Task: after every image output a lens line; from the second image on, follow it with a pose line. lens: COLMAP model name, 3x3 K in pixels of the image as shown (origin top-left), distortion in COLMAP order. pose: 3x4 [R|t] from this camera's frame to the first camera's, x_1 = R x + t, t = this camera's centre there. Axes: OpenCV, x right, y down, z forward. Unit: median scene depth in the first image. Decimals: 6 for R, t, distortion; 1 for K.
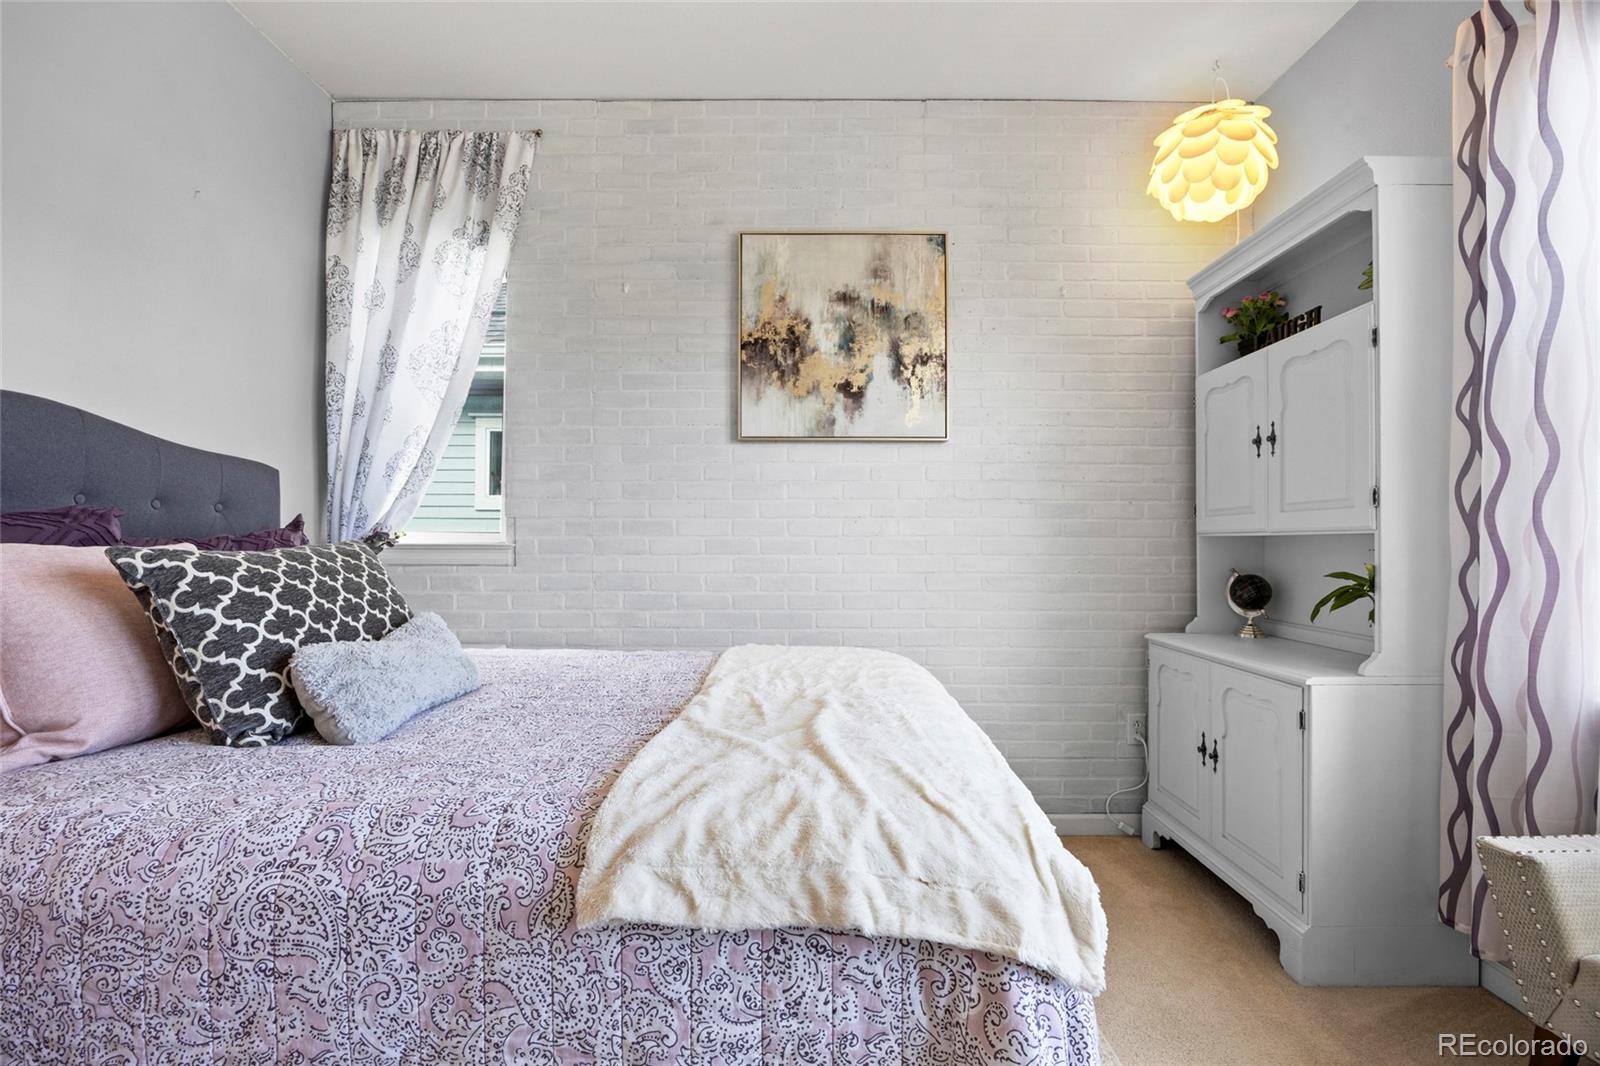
lens RADIAL K [[690.5, 0, 798.7], [0, 690.5, 540.7], [0, 0, 1]] dist [-0.016958, 0.001082]
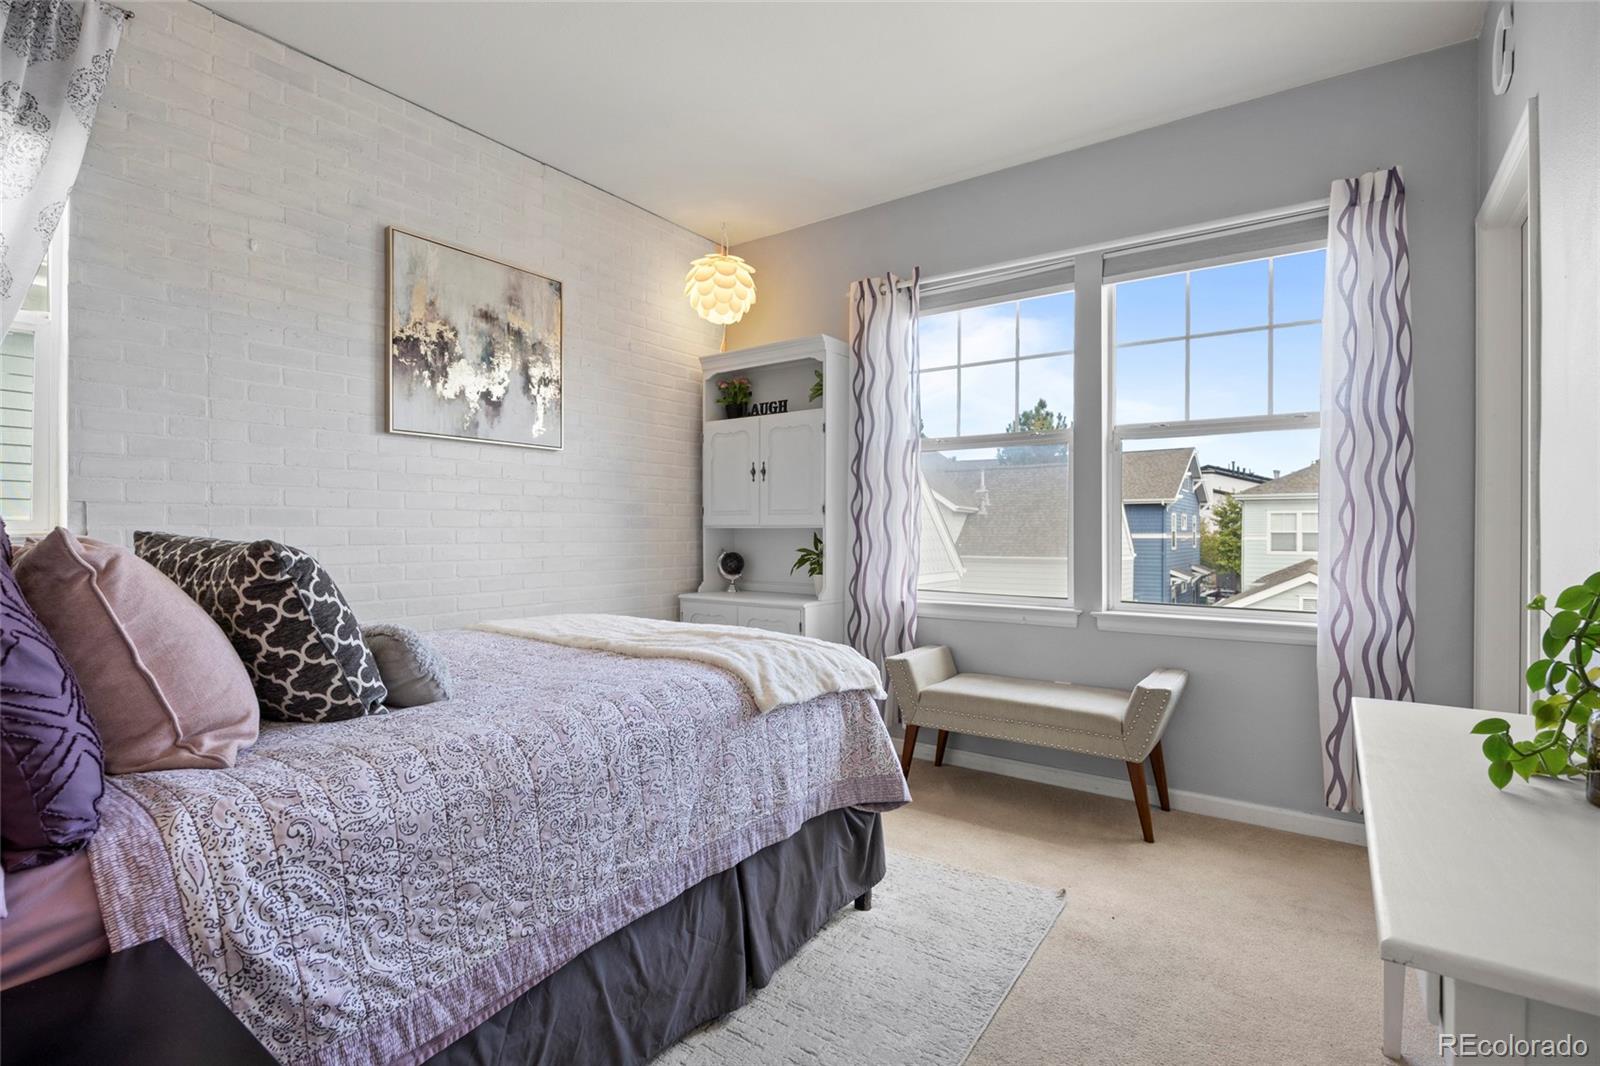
lens RADIAL K [[761.2, 0, 797.0], [0, 761.2, 535.7], [0, 0, 1]] dist [-0.000713, -0.000504]
pose [[0.580676, -0.005873, 0.814114, -0.654759], [-0.002096, 0.999960, 0.008709, -0.004836], [-0.814132, -0.006763, 0.580640, -0.139870]]
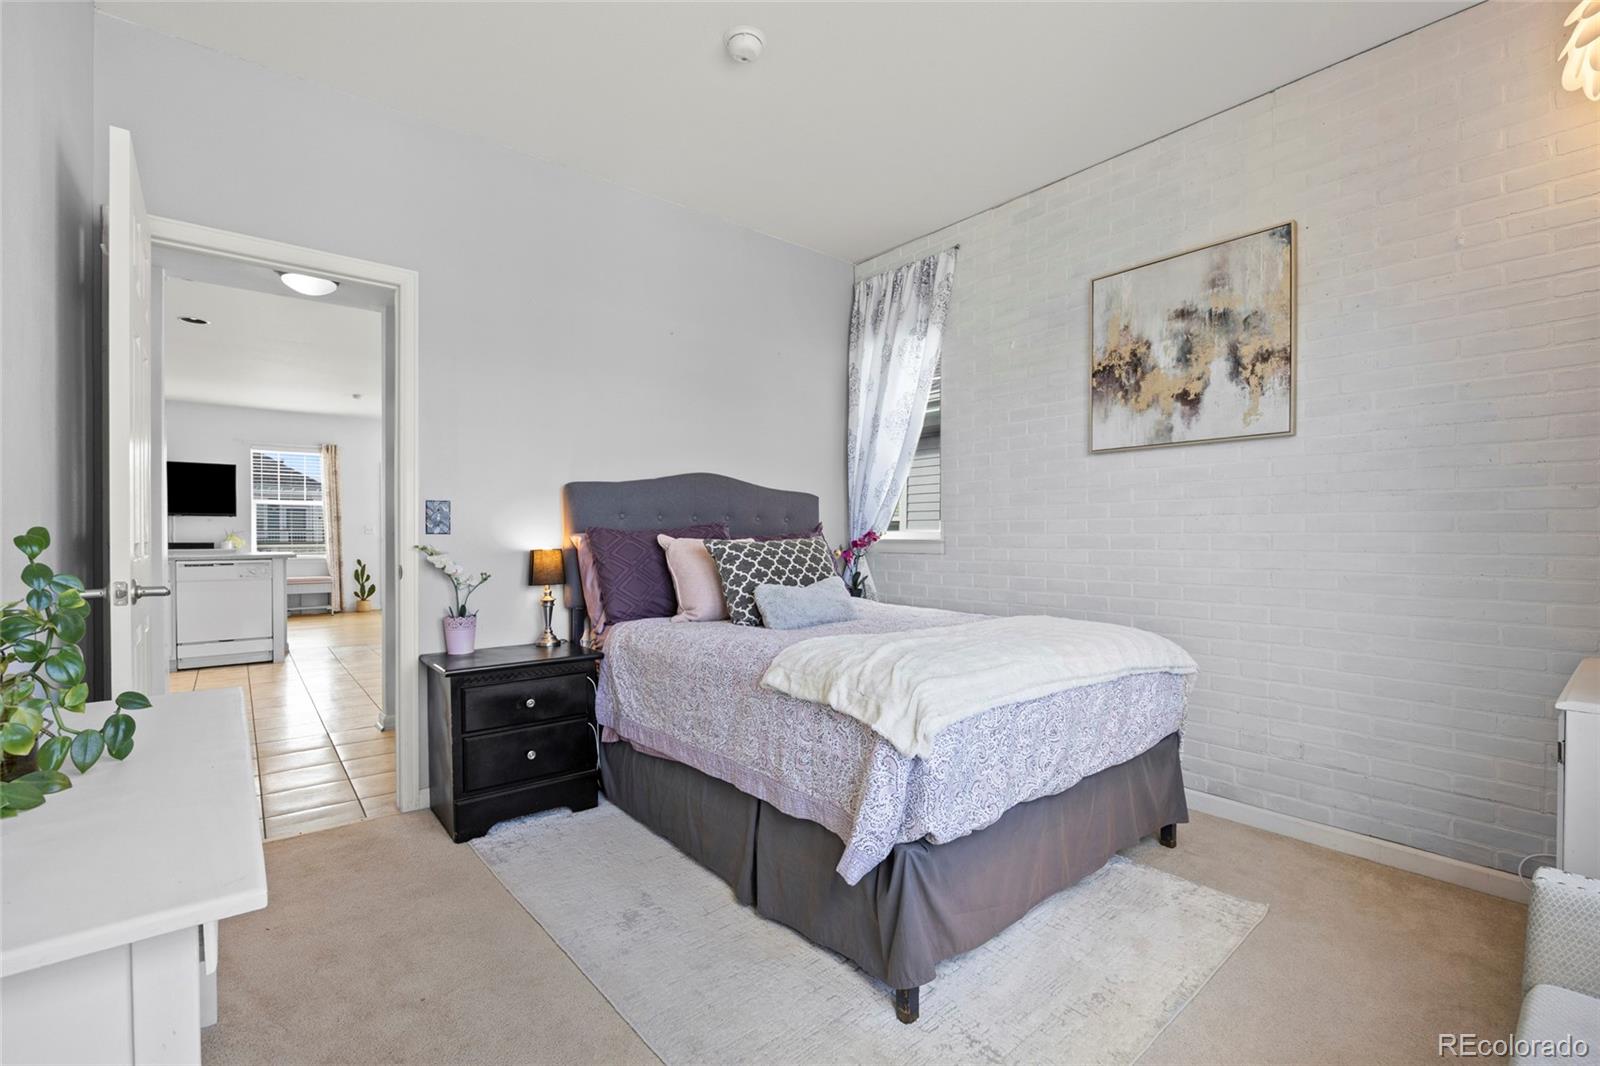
lens RADIAL K [[701.8, 0, 806.7], [0, 701.8, 545.4], [0, 0, 1]] dist [-0.009522, 0.000377]
pose [[0.643883, 0.008474, -0.765077, 0.532744], [-0.000004, 0.999939, 0.011072, 0.000913], [0.765124, -0.007127, 0.643844, -0.167170]]
